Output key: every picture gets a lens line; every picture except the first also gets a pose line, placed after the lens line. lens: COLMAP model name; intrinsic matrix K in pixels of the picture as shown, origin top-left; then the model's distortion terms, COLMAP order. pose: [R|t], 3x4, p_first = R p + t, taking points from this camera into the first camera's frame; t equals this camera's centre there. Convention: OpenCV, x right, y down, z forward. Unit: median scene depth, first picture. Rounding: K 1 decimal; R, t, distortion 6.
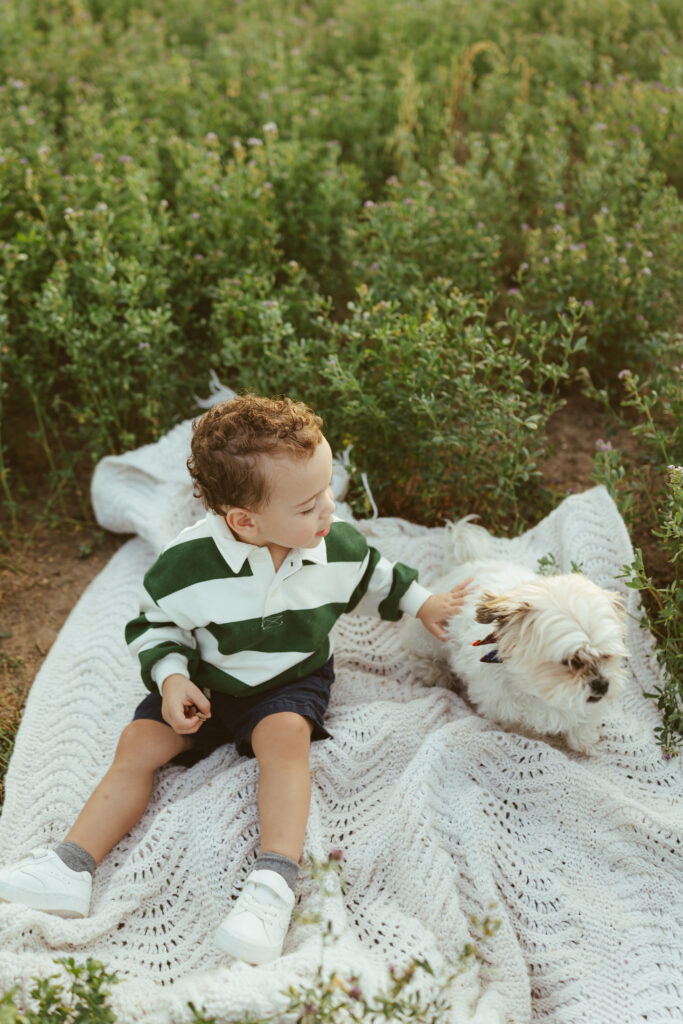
lens RADIAL K [[972.6, 0, 322.9], [0, 972.6, 511.1], [0, 0, 1]] dist [0.006117, -0.011896]
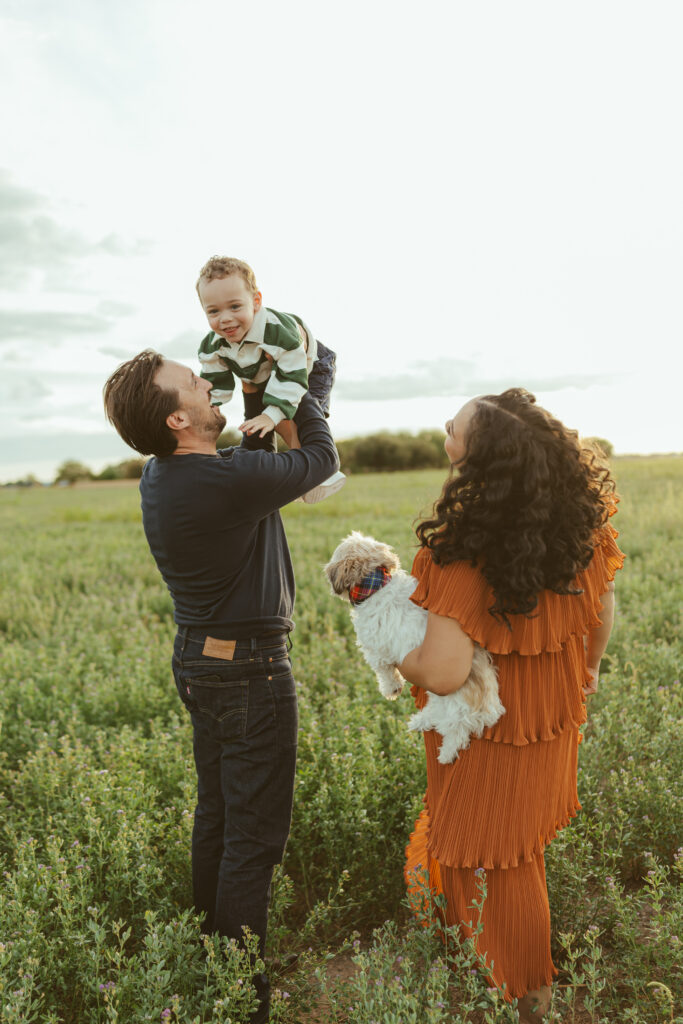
lens RADIAL K [[982.8, 0, 342.3], [0, 982.8, 538.2], [0, 0, 1]] dist [0.006592, -0.009210]
pose [[0.981091, -0.033908, -0.190553, 0.102147], [-0.067907, 0.861642, -0.502952, 0.215694], [0.181243, 0.506382, 0.843047, -0.616319]]
